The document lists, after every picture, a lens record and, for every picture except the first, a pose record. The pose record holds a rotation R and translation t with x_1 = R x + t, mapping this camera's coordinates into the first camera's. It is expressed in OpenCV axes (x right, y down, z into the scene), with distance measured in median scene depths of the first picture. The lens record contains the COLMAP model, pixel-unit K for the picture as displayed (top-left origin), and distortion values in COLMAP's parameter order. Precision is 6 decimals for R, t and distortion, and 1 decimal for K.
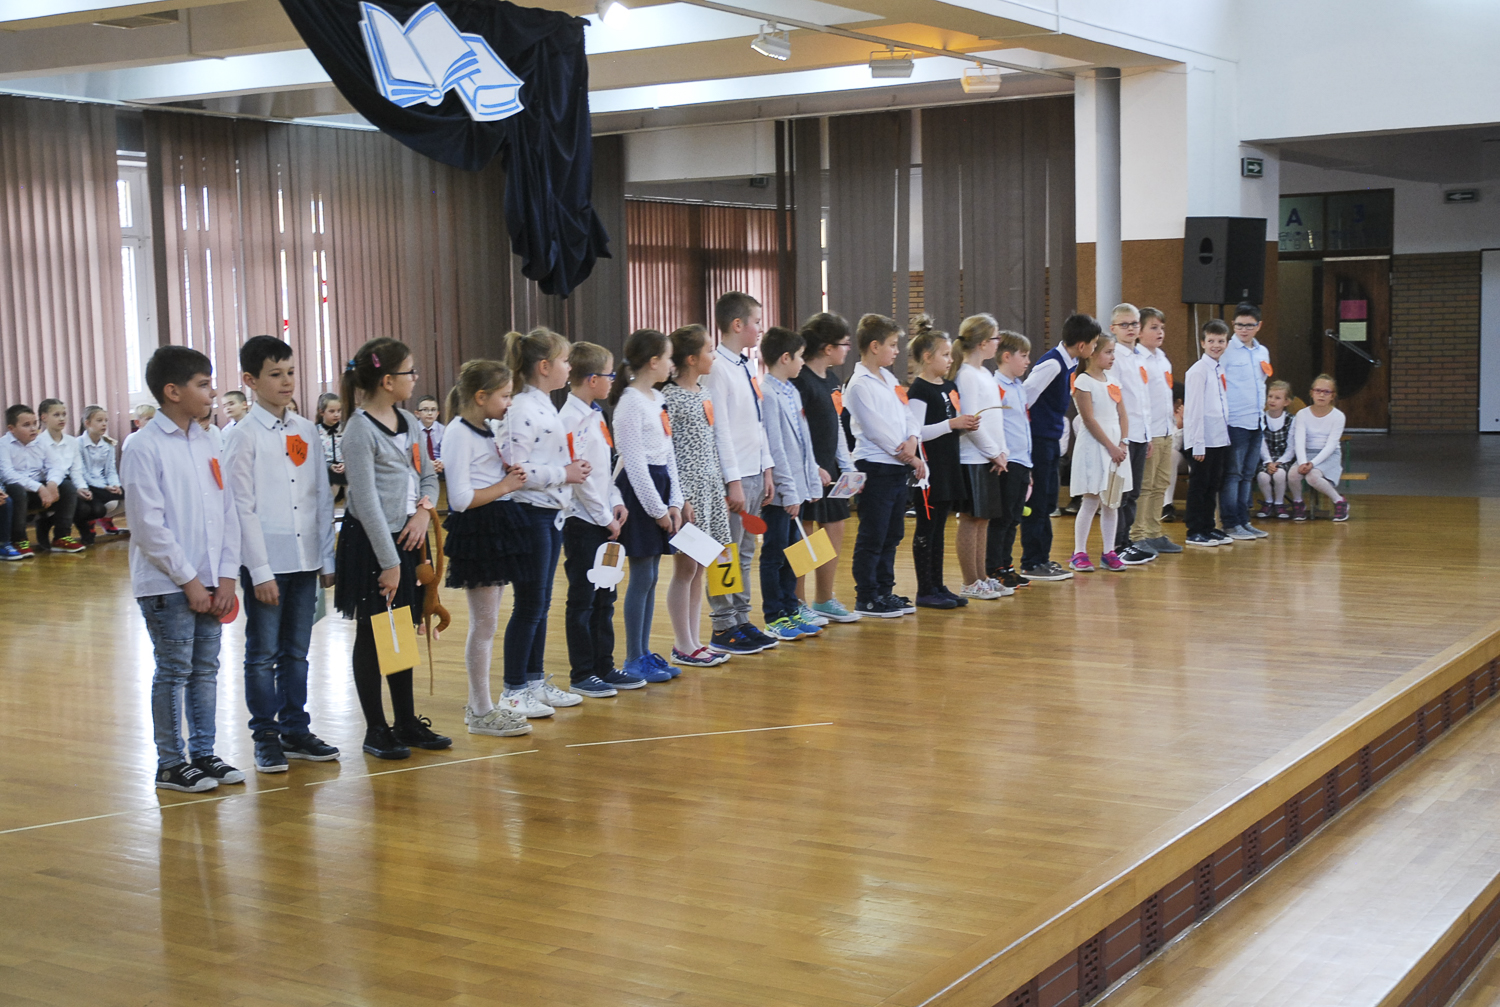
lens RADIAL K [[1987.6, 0, 728.1], [0, 1987.6, 528.9], [0, 0, 1]] dist [0.063158, 0.000000]
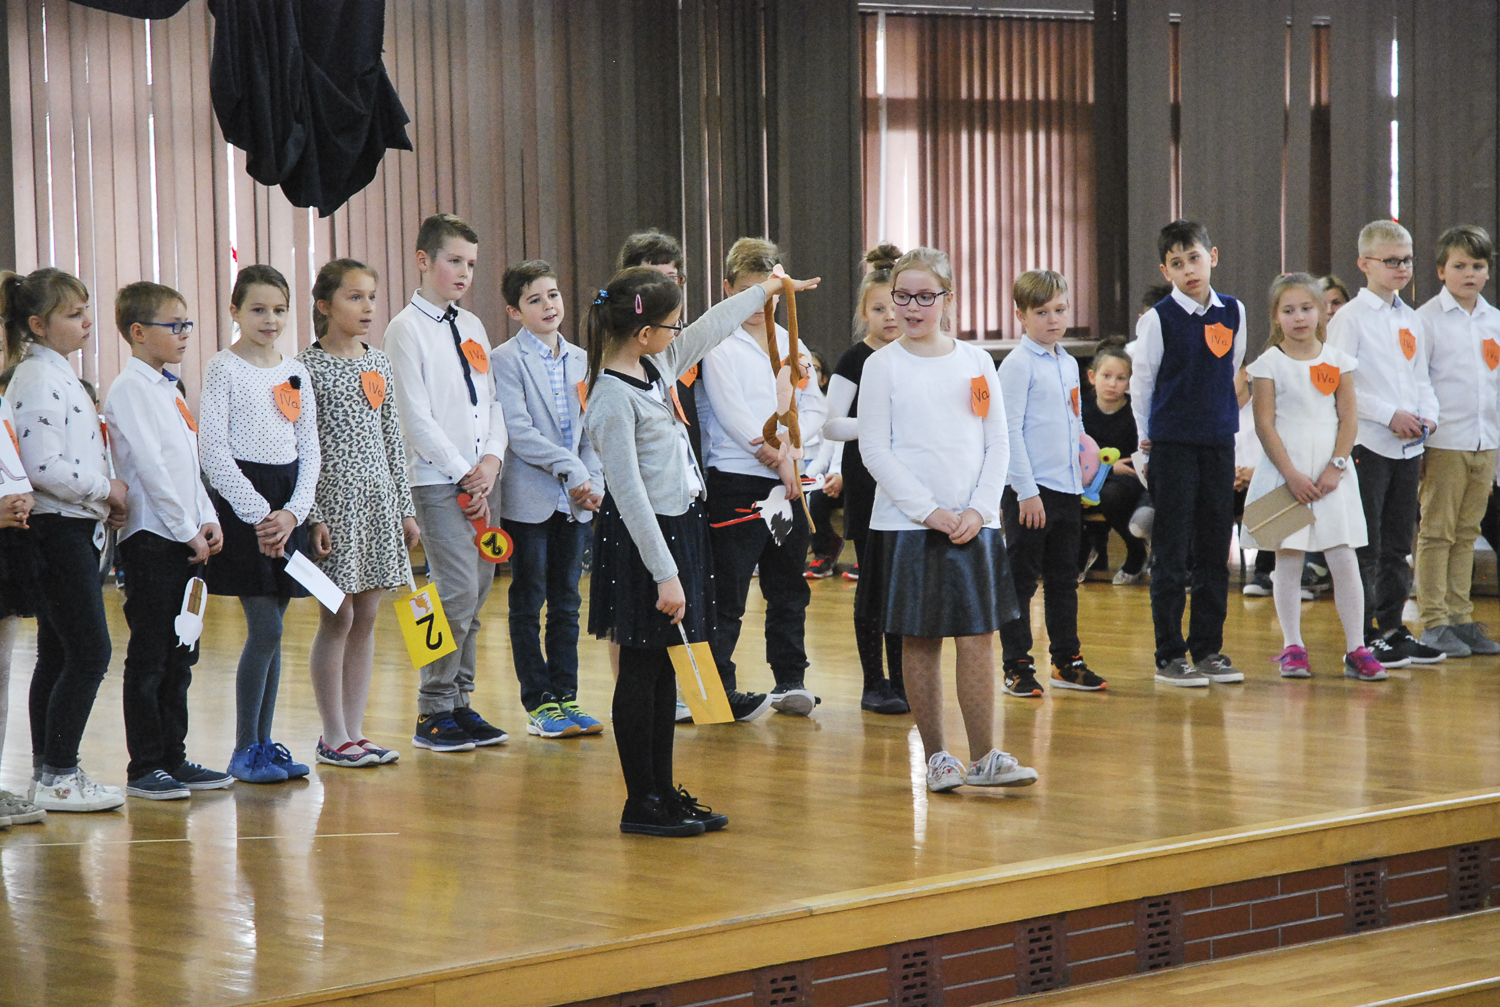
lens RADIAL K [[4426.1, 0, 749.7], [0, 4426.1, 504.5], [0, 0, 1]] dist [0.424817, 0.000000]
pose [[0.972405, 0.015295, -0.232797, 0.269759], [-0.025473, 0.998843, -0.040778, 0.022351], [0.231905, 0.045582, 0.971670, -0.245723]]
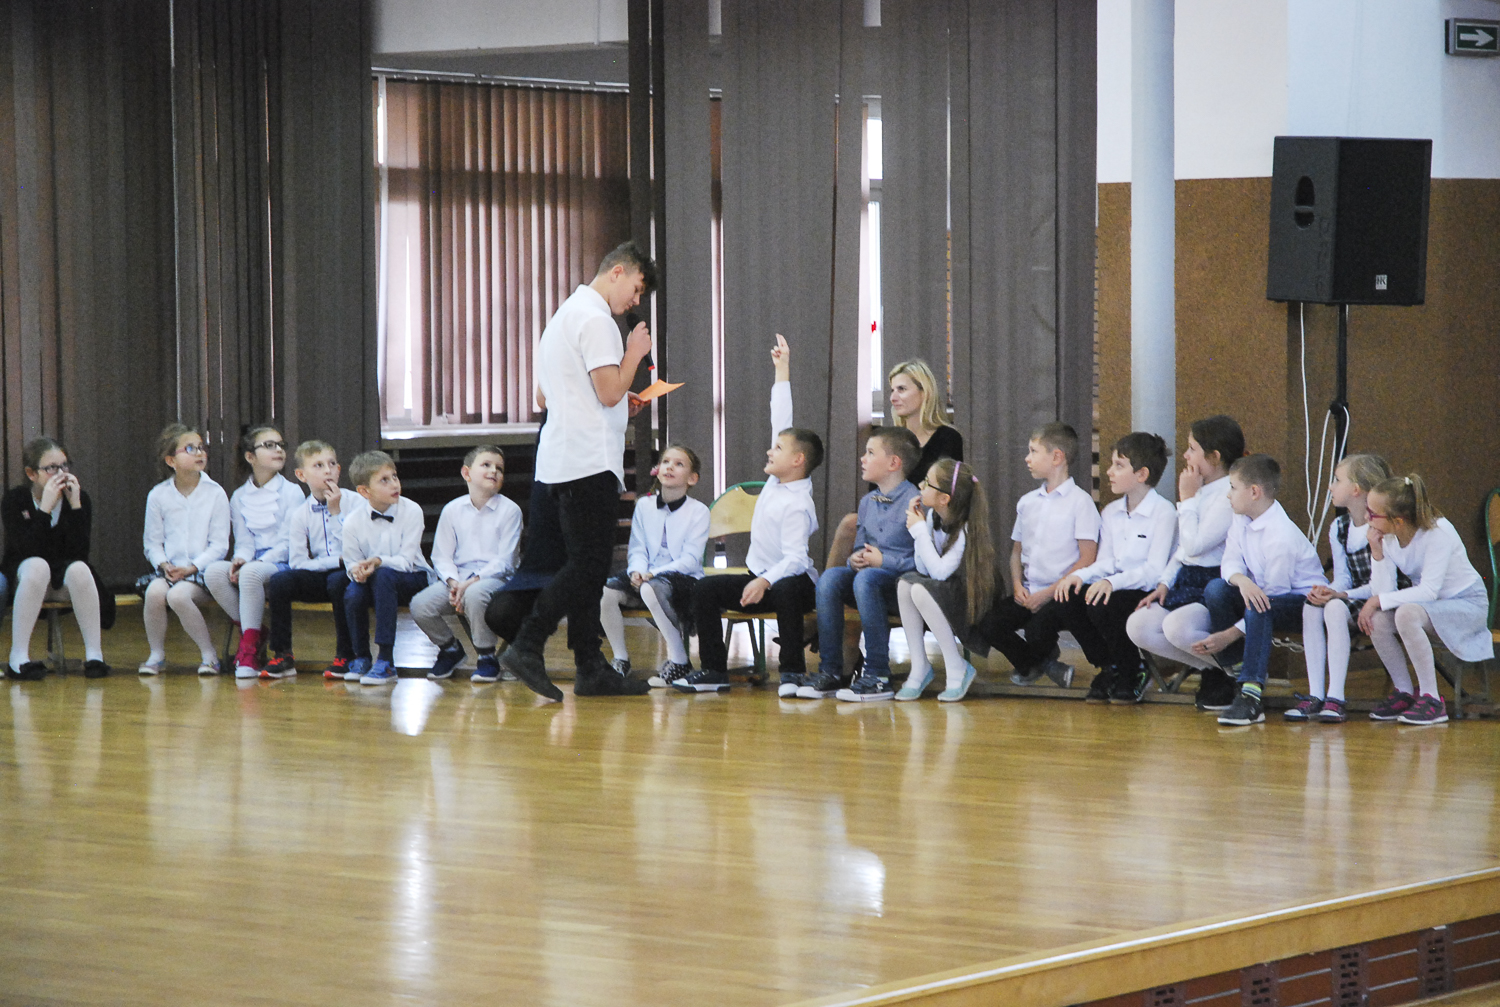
lens RADIAL K [[4426.1, 0, 748.4], [0, 4426.1, 519.9], [0, 0, 1]] dist [0.424817, 0.000000]
pose [[0.994852, 0.015366, -0.100168, 0.212120], [-0.021246, 0.998096, -0.057908, 0.014539], [0.099087, 0.059738, 0.993284, -0.167555]]
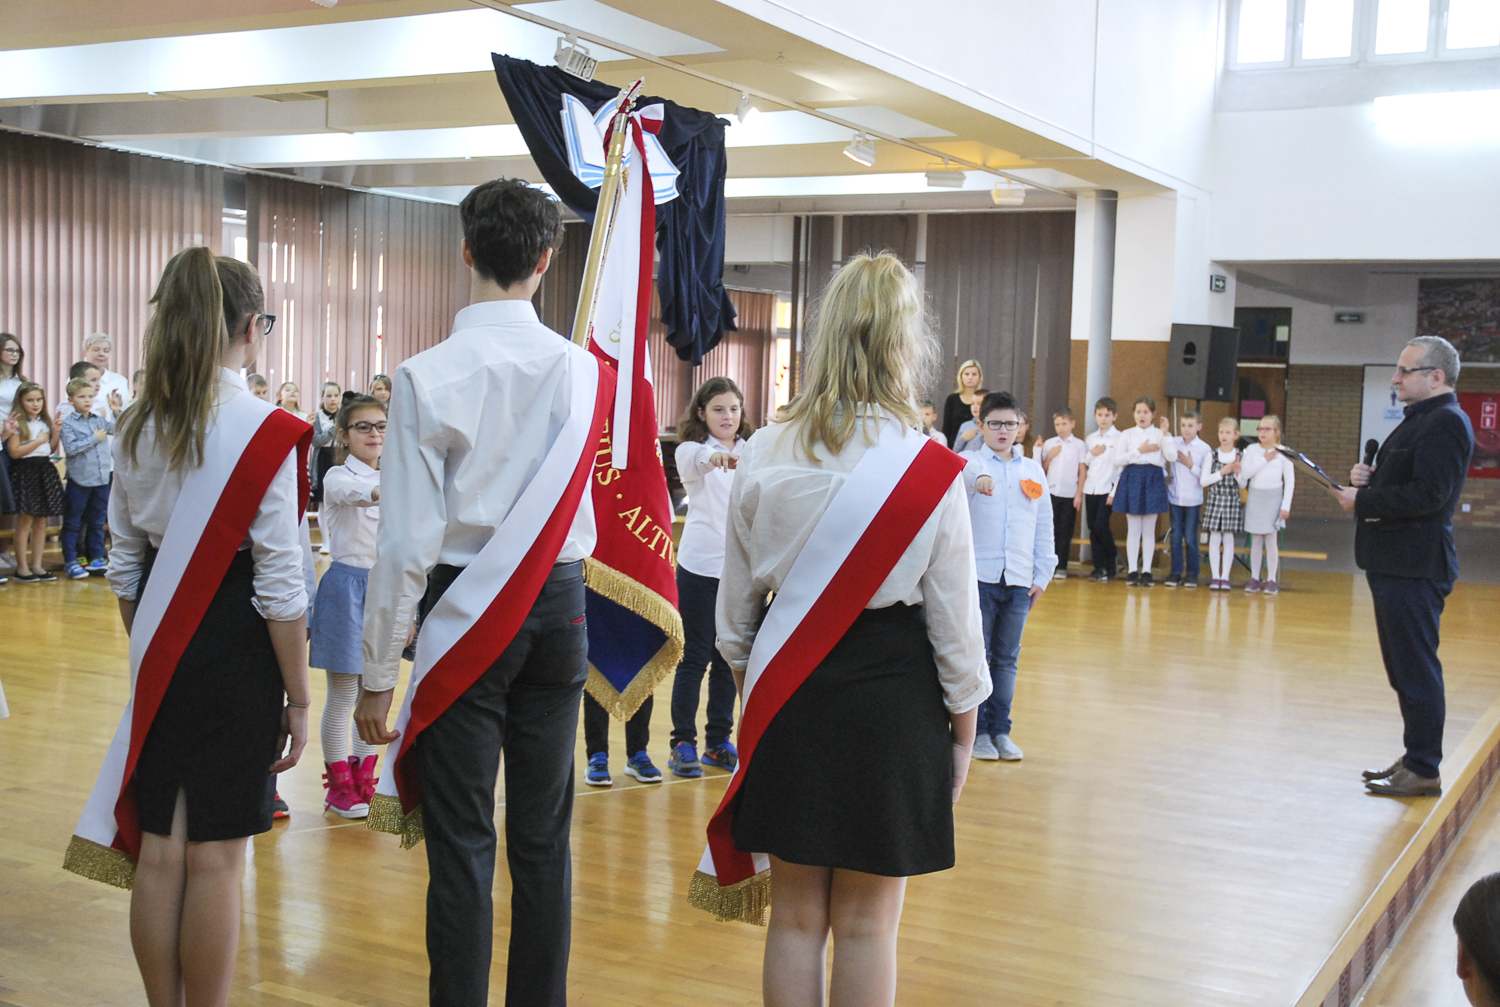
lens RADIAL K [[1777.9, 0, 774.8], [0, 1777.9, 502.4], [0, 0, 1]] dist [0.026630, 0.000000]
pose [[0.994342, 0.047494, 0.095021, -0.092261], [-0.043567, 0.998125, -0.042983, 0.001597], [-0.096884, 0.038600, 0.994547, 0.004323]]
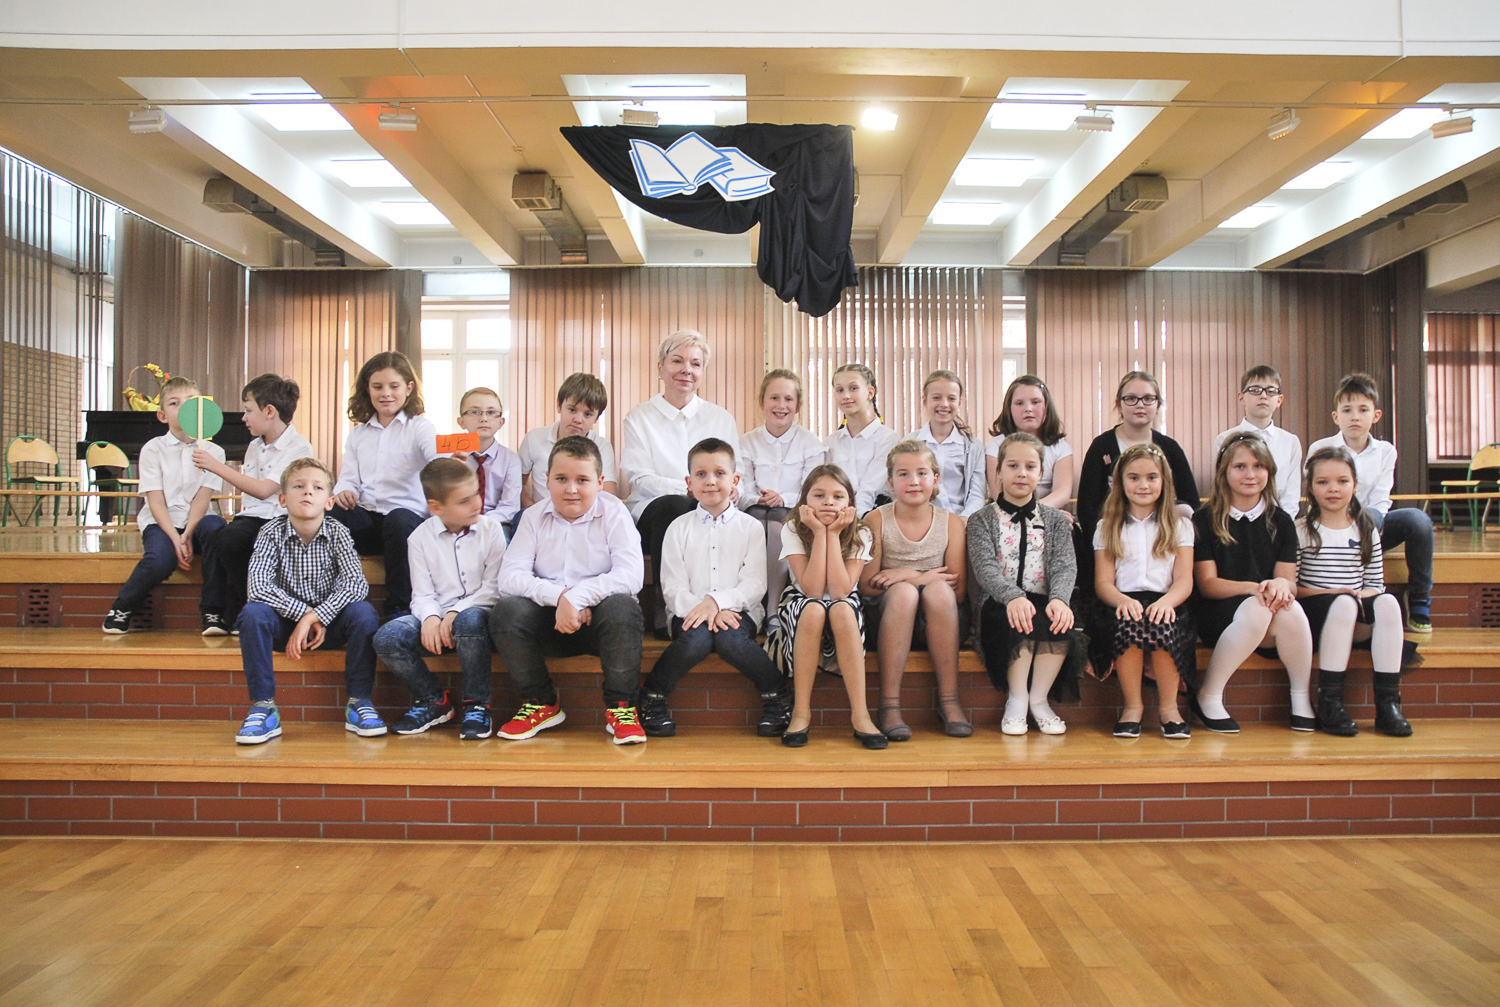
lens RADIAL K [[1233.4, 0, 729.1], [0, 1233.4, 510.2], [0, 0, 1]] dist [-0.114587, 0.097896]
pose [[0.540822, 0.024201, -0.840789, 0.451240], [-0.104370, 0.993792, -0.038529, 0.047296], [0.834637, 0.108591, 0.539990, 0.338259]]
